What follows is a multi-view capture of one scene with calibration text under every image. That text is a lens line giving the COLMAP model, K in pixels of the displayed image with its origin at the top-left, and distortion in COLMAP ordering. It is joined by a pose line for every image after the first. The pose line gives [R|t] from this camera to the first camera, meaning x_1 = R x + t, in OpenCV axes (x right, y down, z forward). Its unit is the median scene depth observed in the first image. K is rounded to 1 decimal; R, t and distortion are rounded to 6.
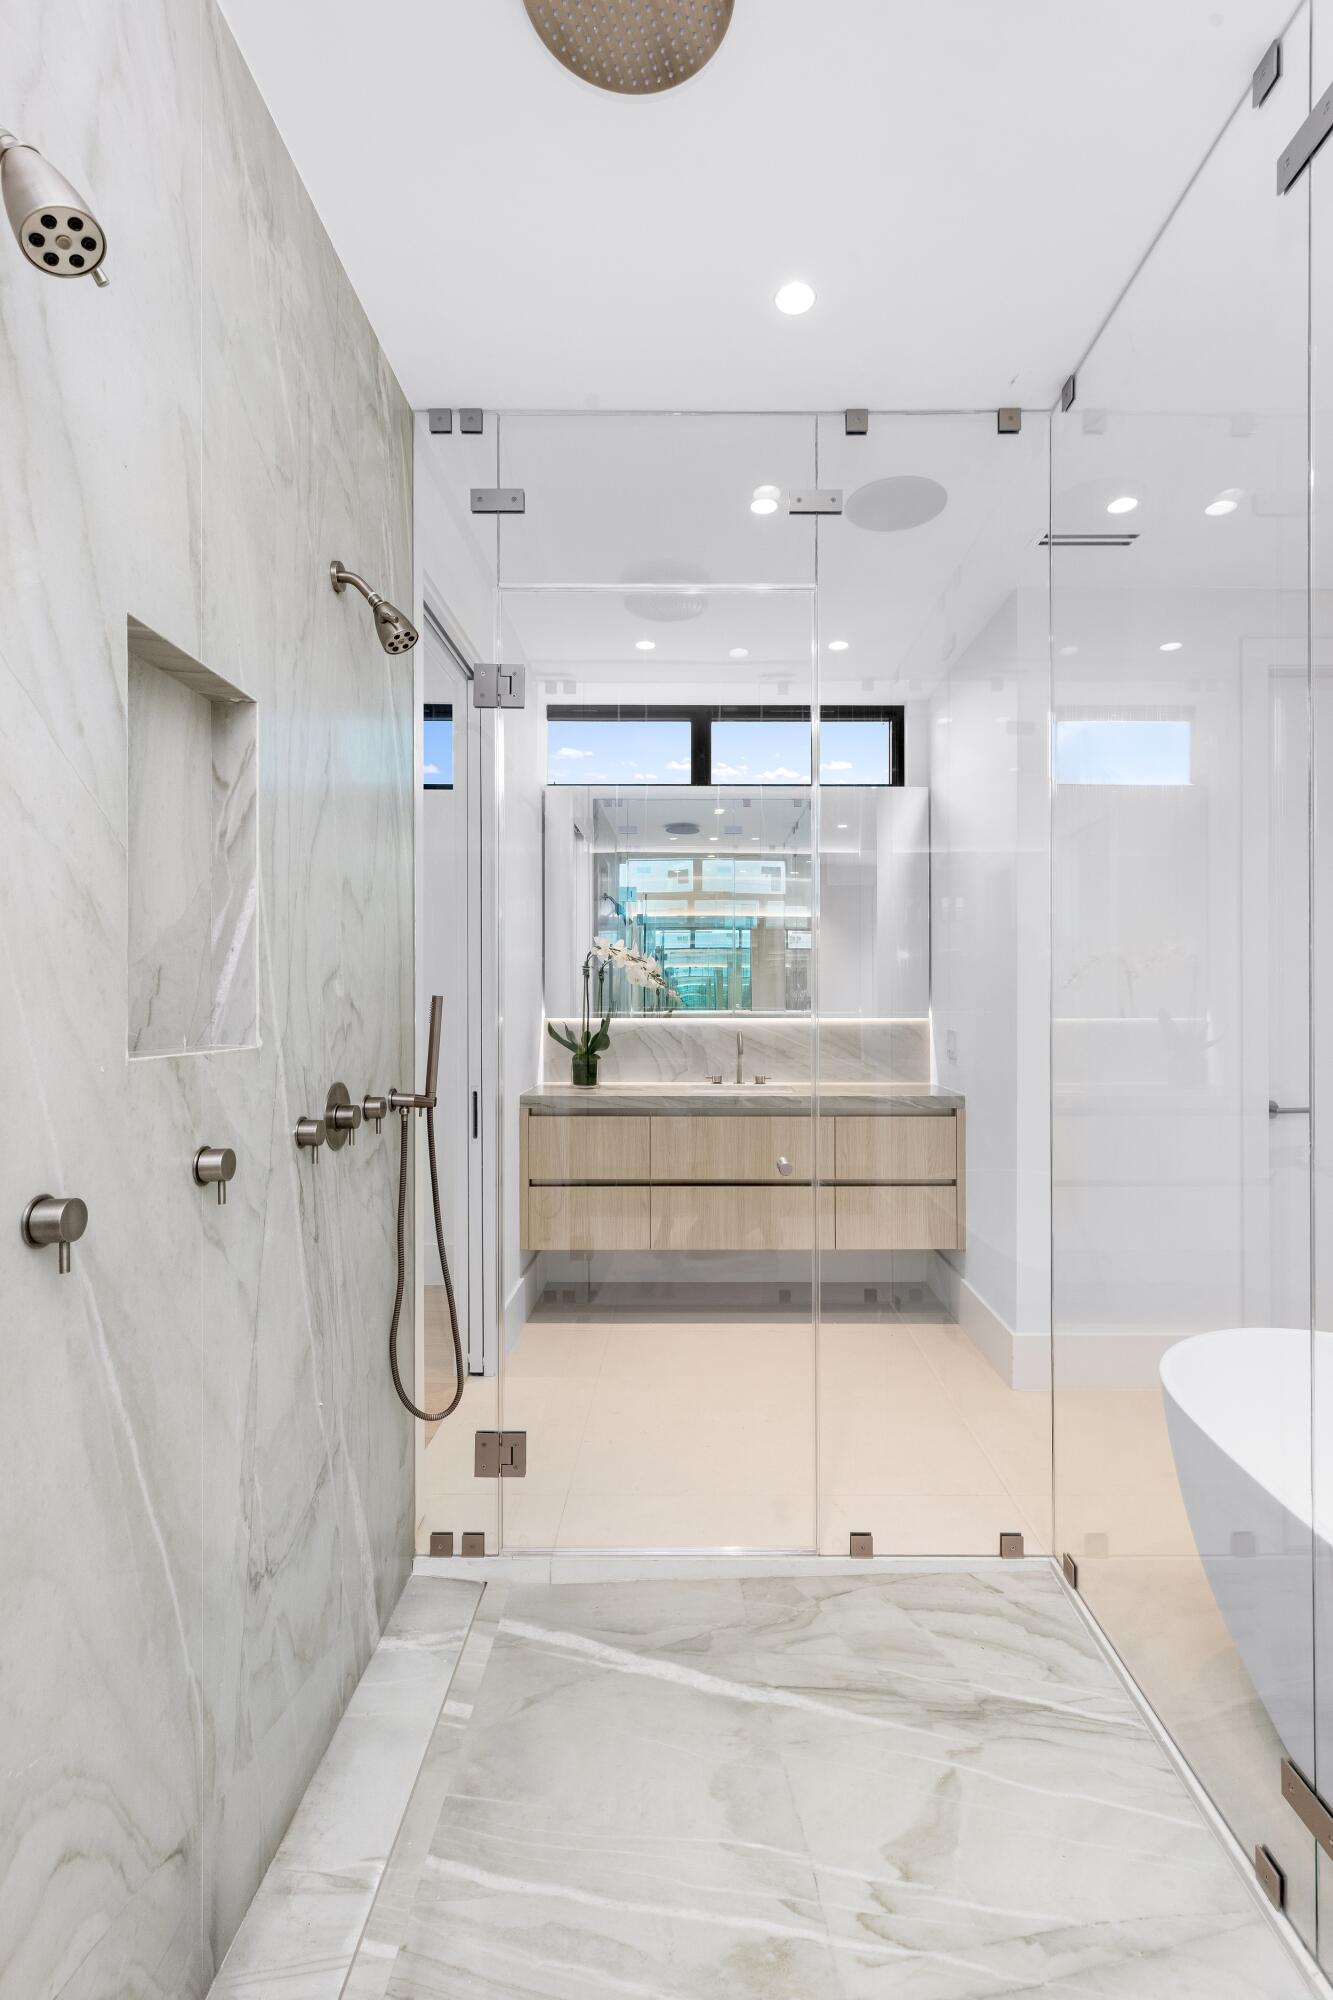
lens RADIAL K [[909.4, 0, 681.9], [0, 909.4, 996.7], [0, 0, 1]] dist [-0.010538, 0.000091]
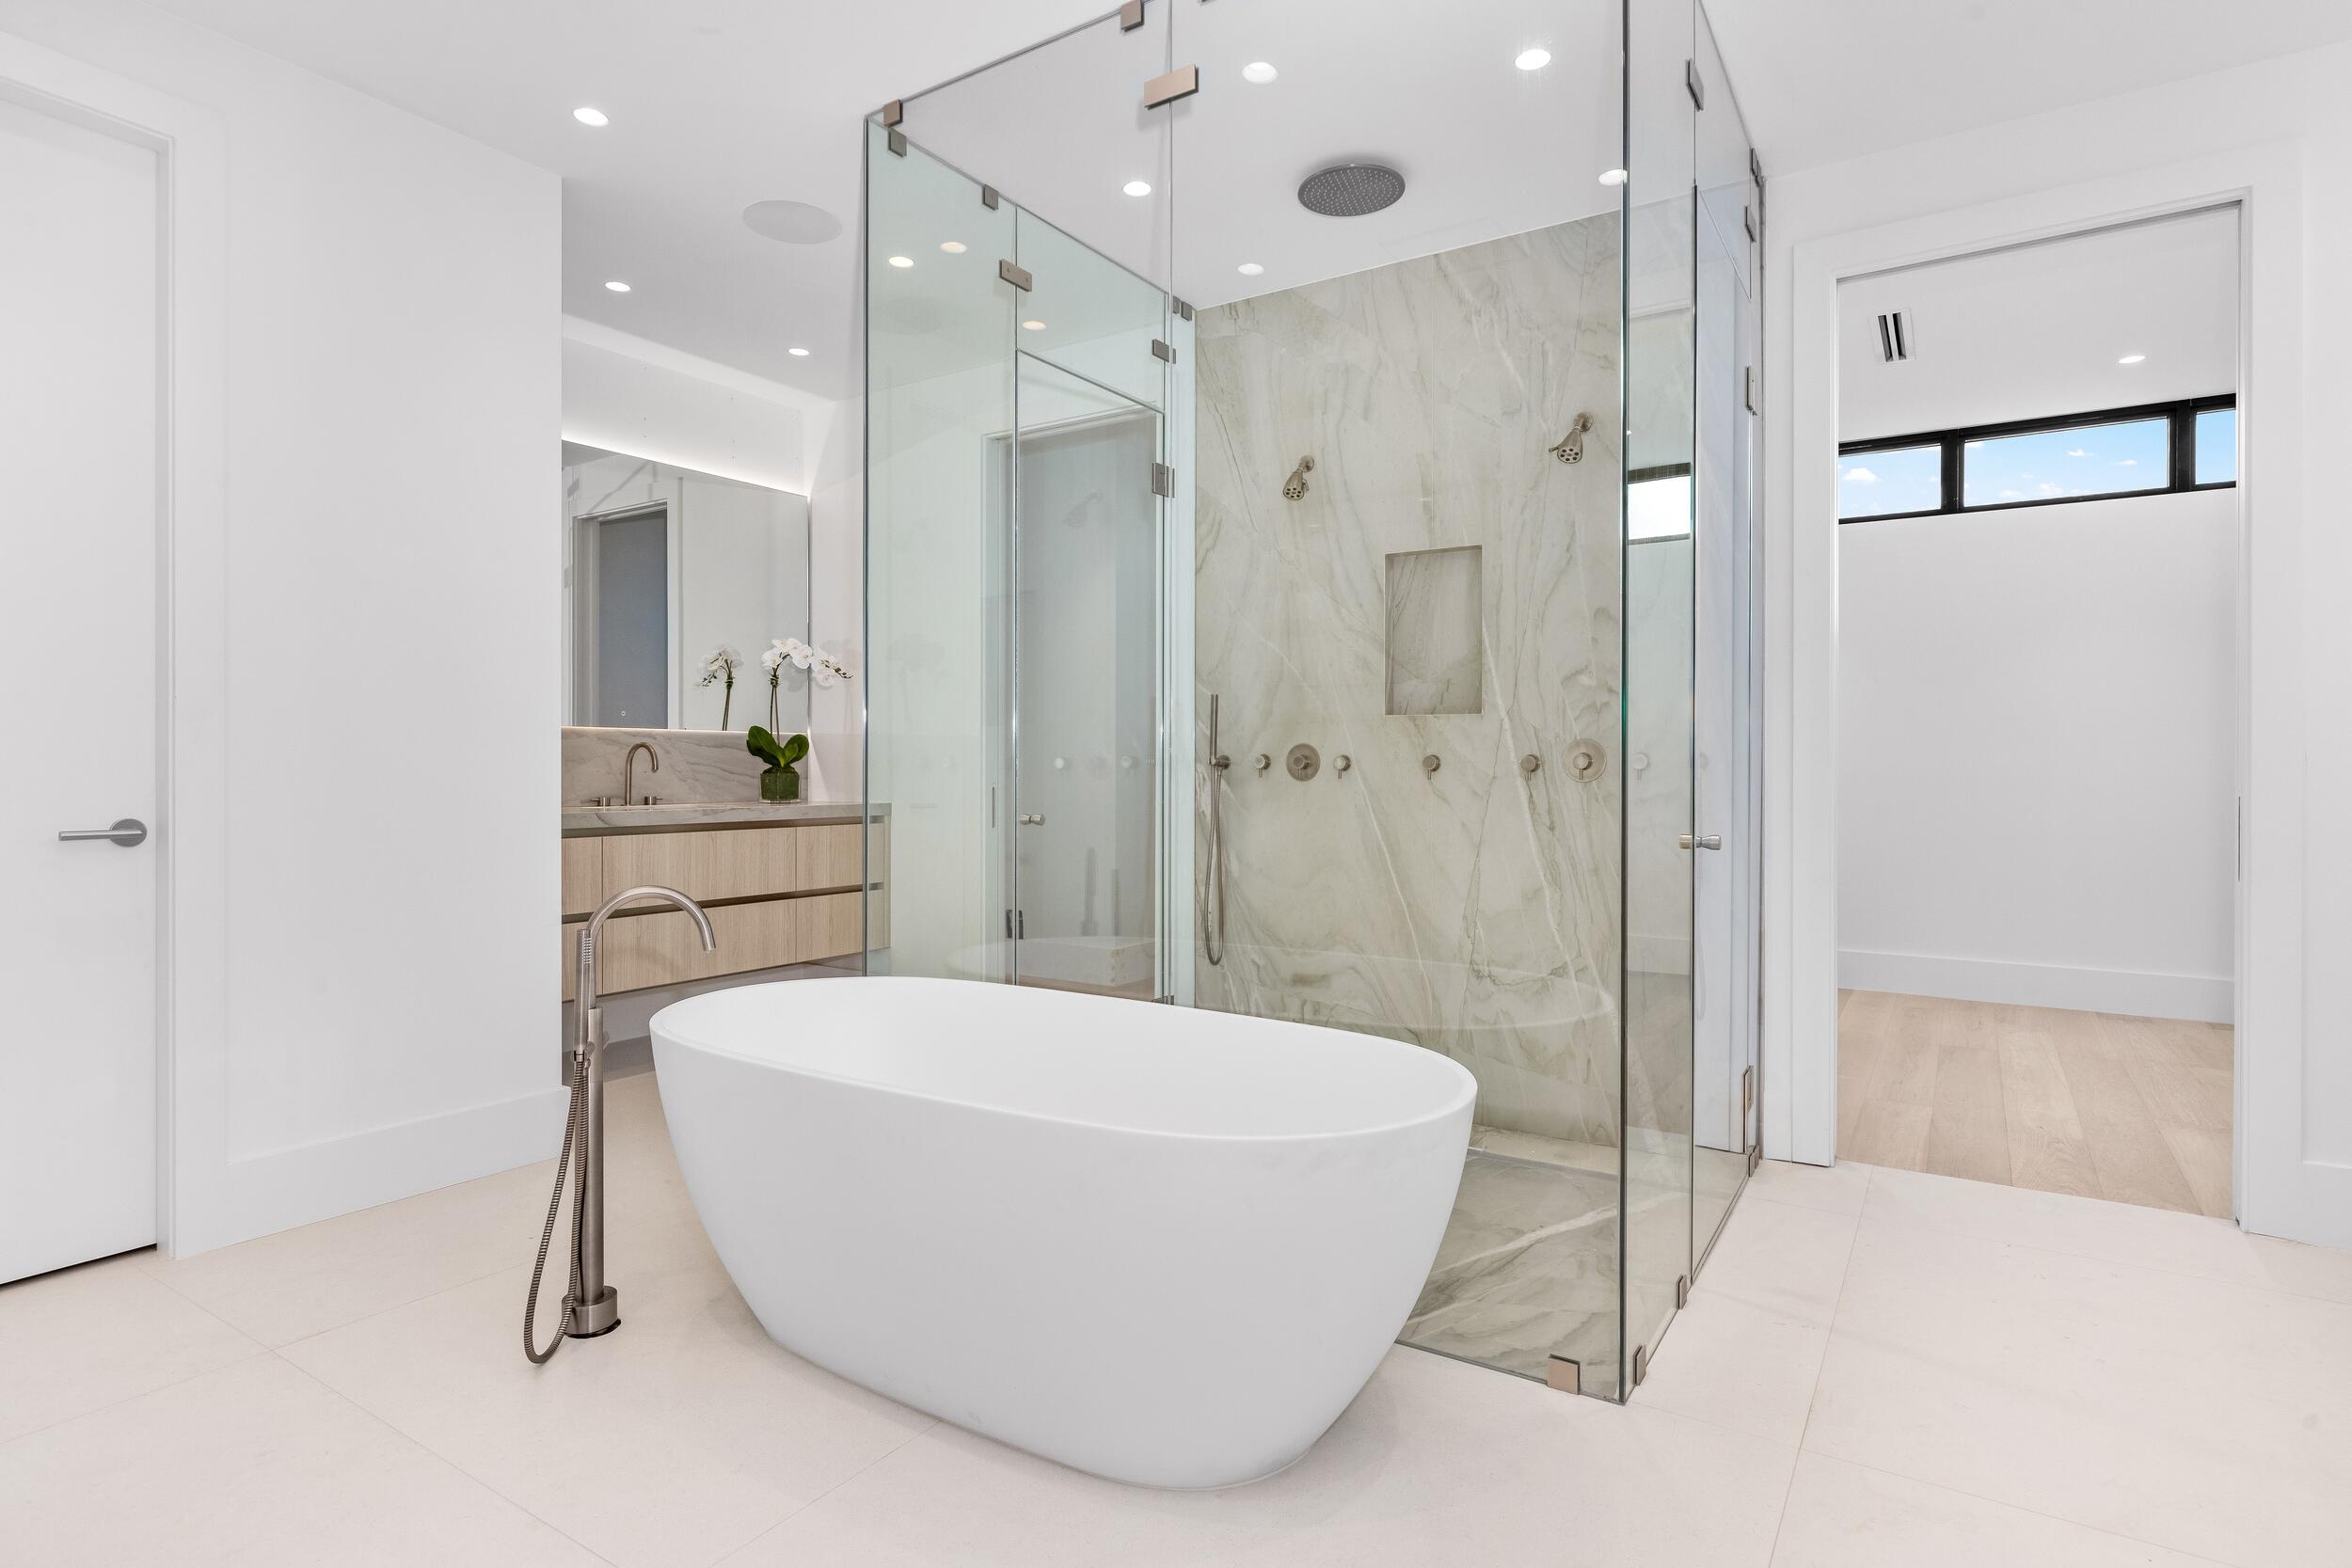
lens RADIAL K [[1243.4, 0, 1178.3], [0, 1243.4, 773.2], [0, 0, 1]] dist [-0.003605, -0.000070]
pose [[-0.557630, -0.005088, -0.830074, 1.083019], [0.002824, 0.999964, -0.008026, 0.101210], [0.830085, -0.006820, -0.557595, 0.964346]]
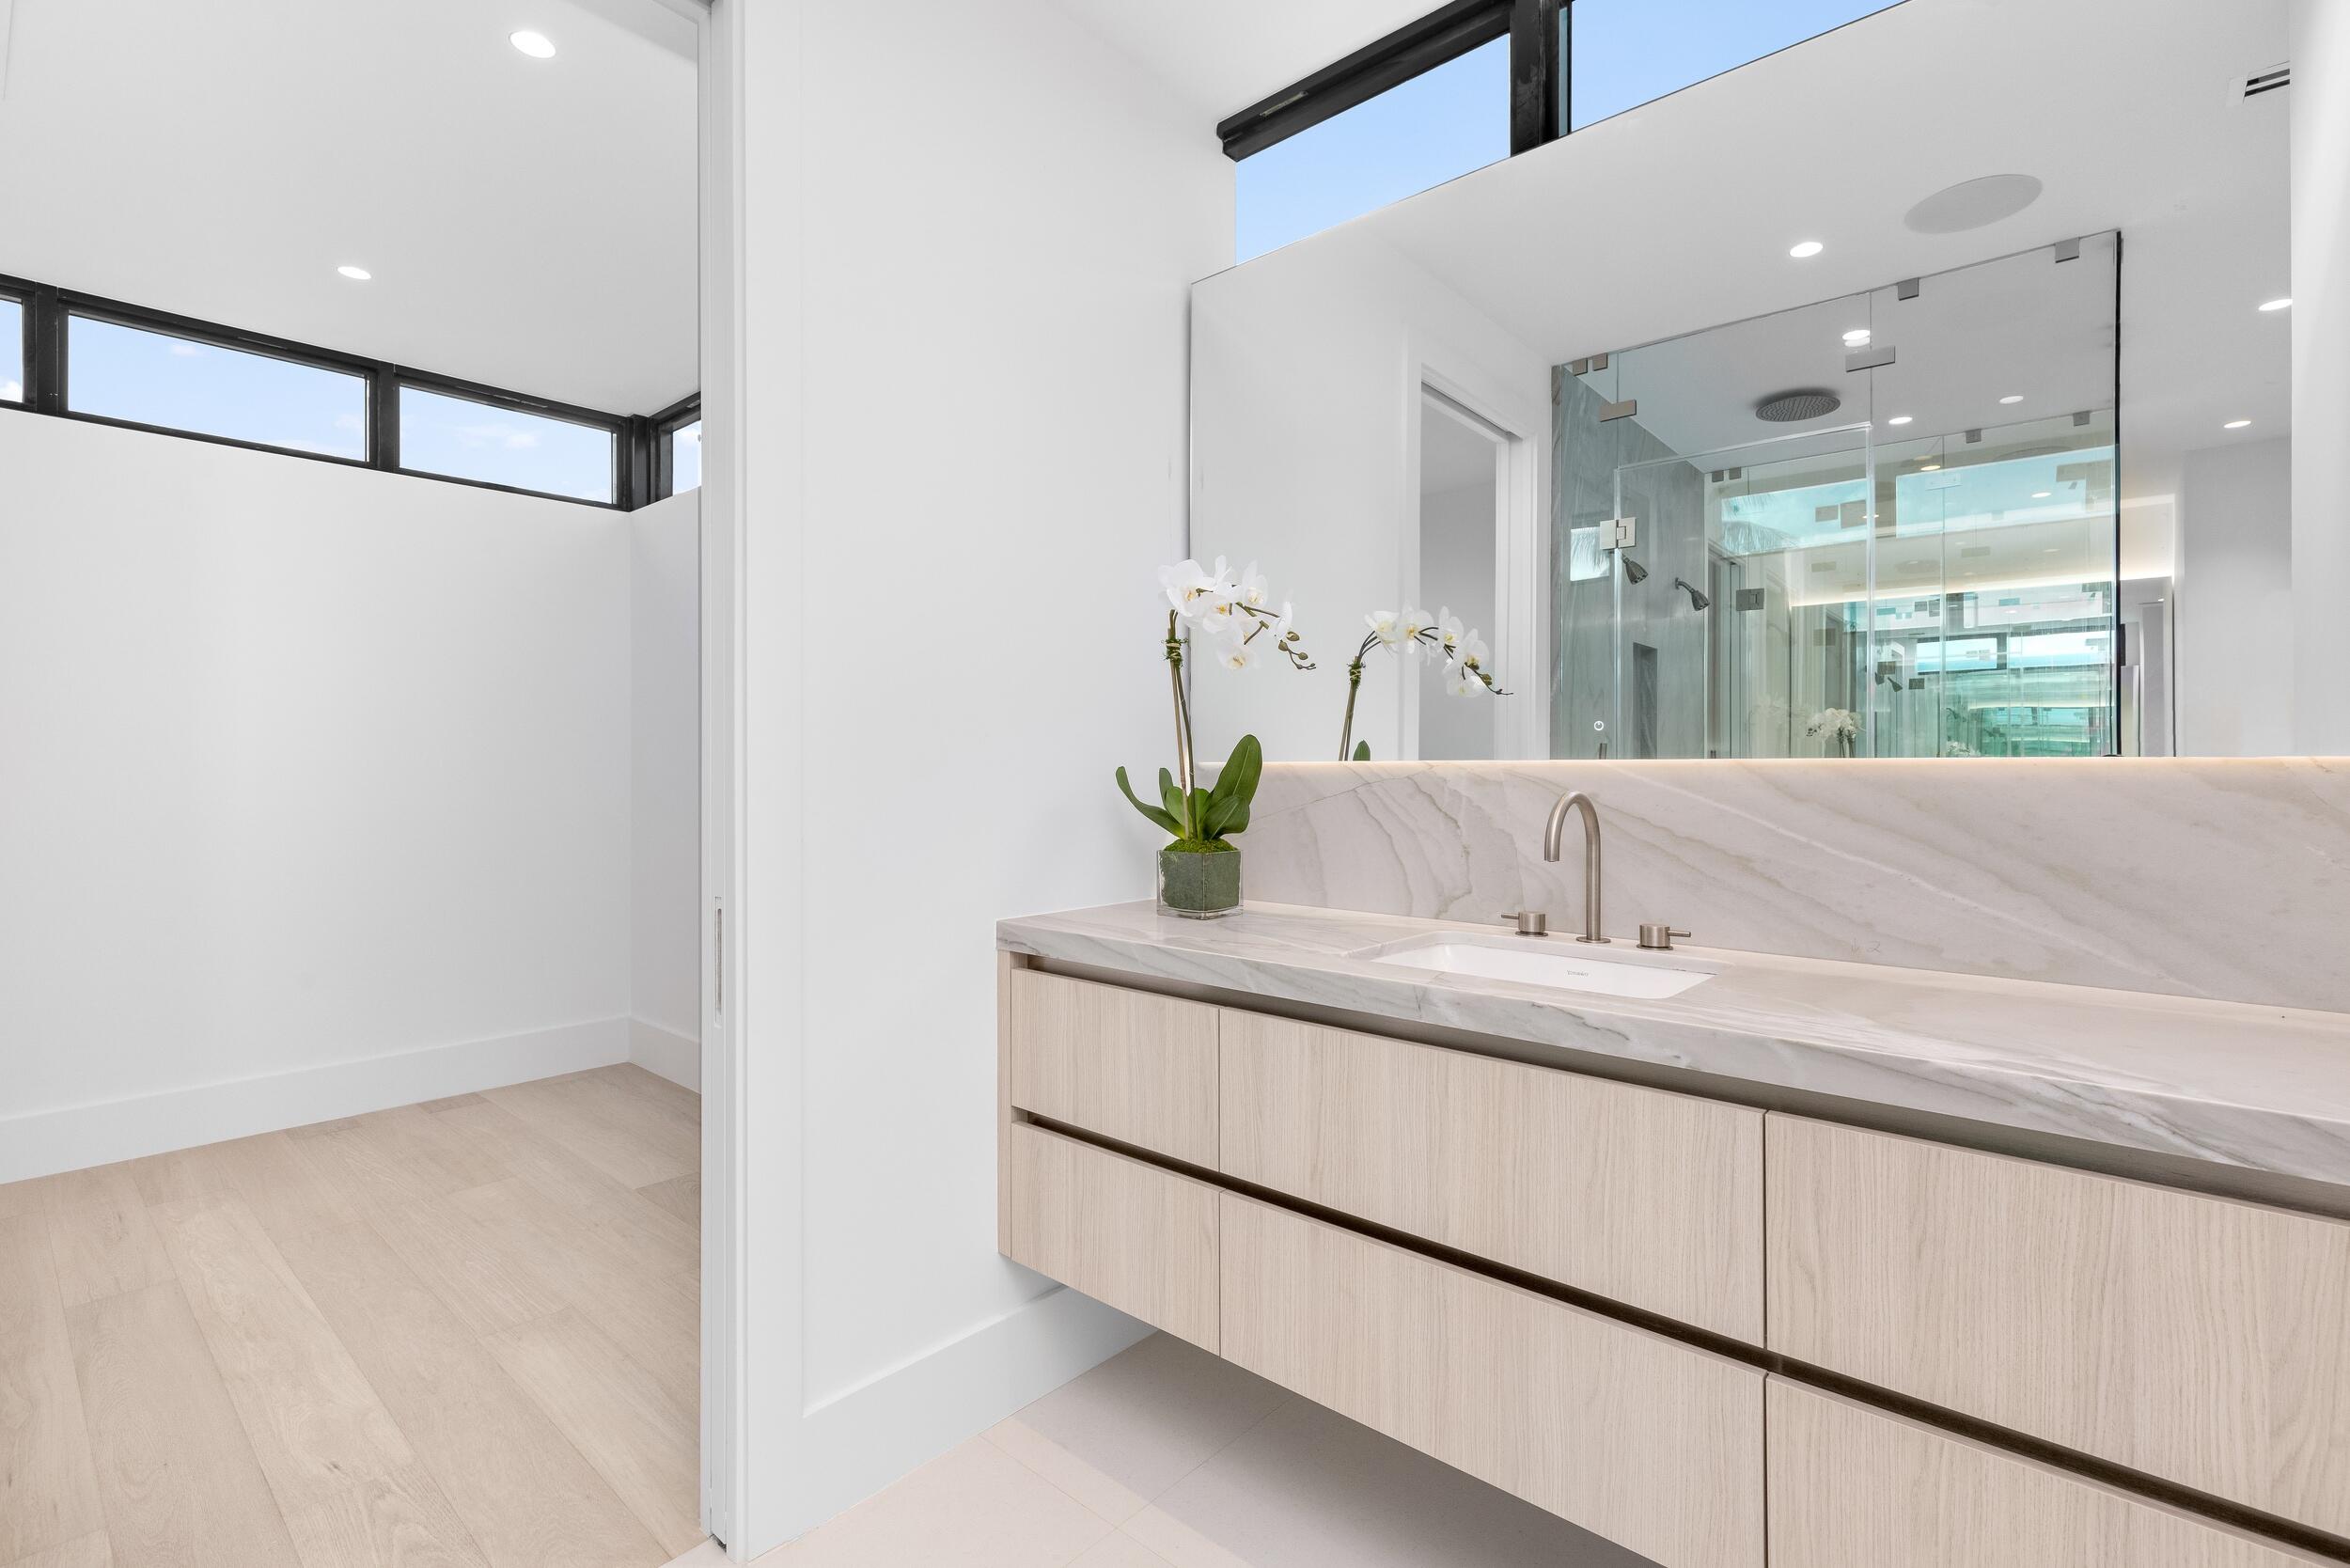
lens RADIAL K [[1068.5, 0, 1182.3], [0, 1068.5, 768.2], [0, 0, 1]] dist [-0.010538, 0.000091]
pose [[0.745162, -0.000181, -0.666884, 0.325856], [-0.001634, 0.999996, -0.002097, 0.041981], [0.666882, 0.002652, 0.745159, 0.853266]]
